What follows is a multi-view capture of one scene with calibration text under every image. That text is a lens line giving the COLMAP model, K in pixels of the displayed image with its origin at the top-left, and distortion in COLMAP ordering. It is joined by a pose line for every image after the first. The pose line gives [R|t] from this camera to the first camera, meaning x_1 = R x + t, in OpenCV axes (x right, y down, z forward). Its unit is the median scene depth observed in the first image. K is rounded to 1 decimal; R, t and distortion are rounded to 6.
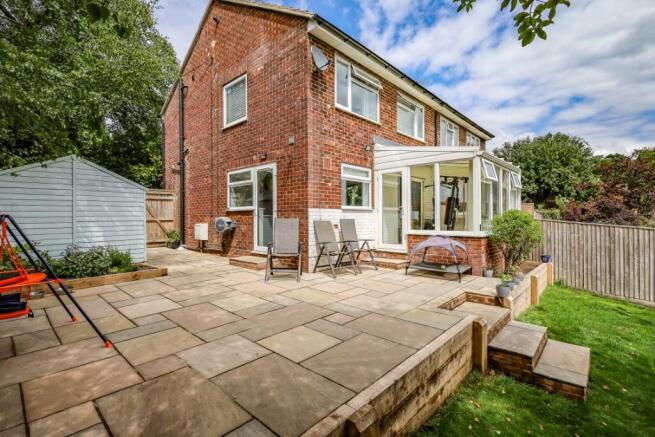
lens RADIAL K [[305.7, 0, 326.2], [0, 305.7, 217.3], [0, 0, 1]] dist [-0.003047, -0.001551]
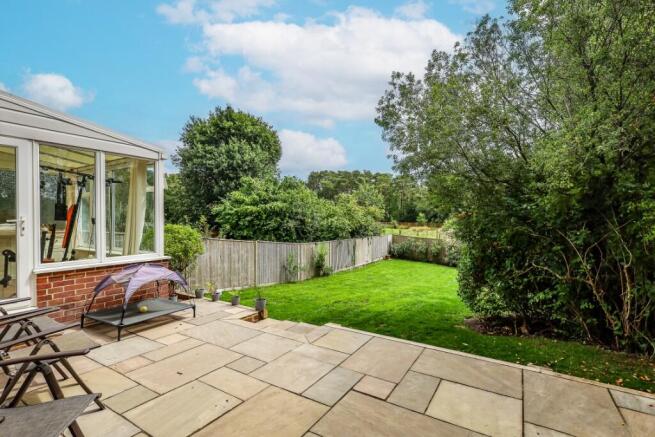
lens RADIAL K [[305.7, 0, 327.2], [0, 305.7, 220.8], [0, 0, 1]] dist [-0.003047, -0.001551]
pose [[-0.186544, 0.002326, 0.982444, -0.581404], [0.003099, 0.999994, -0.001779, -0.052871], [-0.982442, 0.002713, -0.186550, 1.122875]]
